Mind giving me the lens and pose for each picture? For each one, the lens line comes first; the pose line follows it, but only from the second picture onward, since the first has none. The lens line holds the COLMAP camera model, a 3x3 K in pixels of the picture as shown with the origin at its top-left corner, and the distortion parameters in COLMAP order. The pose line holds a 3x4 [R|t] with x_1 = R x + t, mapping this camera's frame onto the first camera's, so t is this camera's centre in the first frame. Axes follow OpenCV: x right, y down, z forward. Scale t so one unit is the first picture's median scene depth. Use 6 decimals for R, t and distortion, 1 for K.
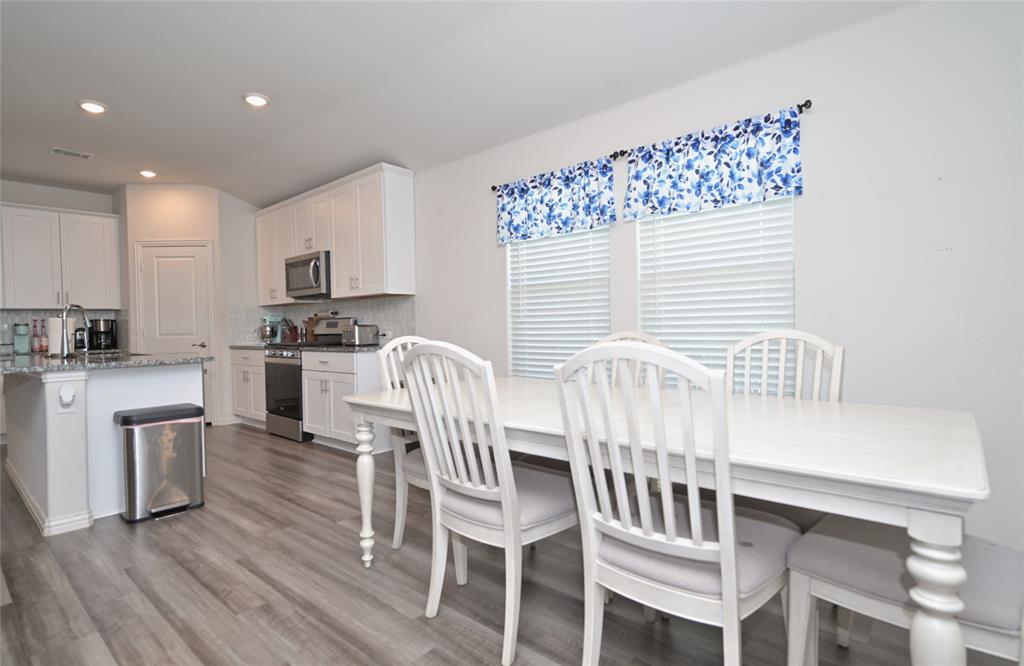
lens RADIAL K [[507.4, 0, 511.4], [0, 507.4, 332.6], [0, 0, 1]] dist [0.000929, -0.000291]
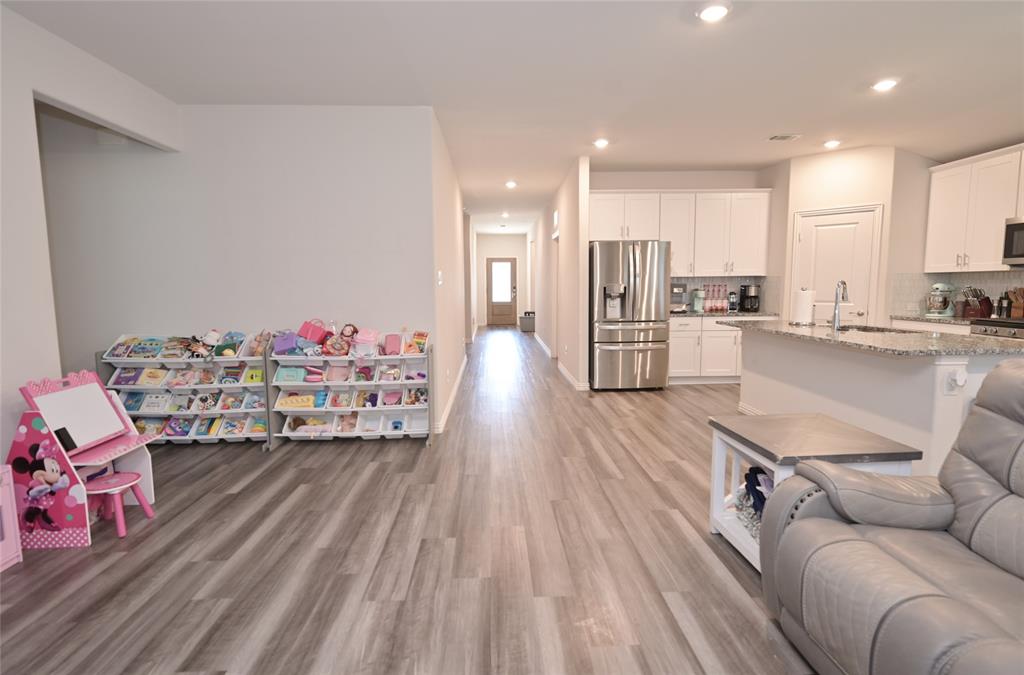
lens RADIAL K [[501.6, 0, 509.6], [0, 501.6, 335.8], [0, 0, 1]] dist [0.000974, -0.000327]
pose [[0.684741, 0.091171, -0.723061, -0.658126], [-0.015385, 0.993731, 0.110730, -0.054015], [0.728624, -0.064697, 0.681852, -0.302007]]
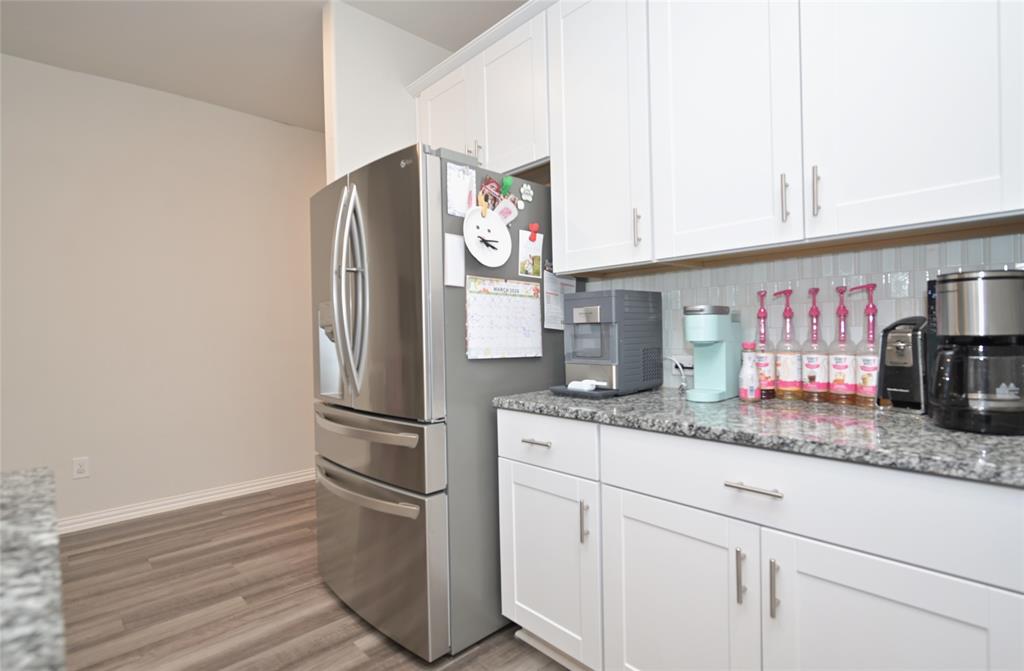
lens RADIAL K [[507.4, 0, 510.3], [0, 507.4, 333.8], [0, 0, 1]] dist [0.000929, -0.000291]
pose [[-0.107906, 0.031551, -0.993660, -1.095670], [0.010014, 0.999480, 0.030648, -0.020263], [0.994111, -0.006643, -0.108166, 1.557474]]
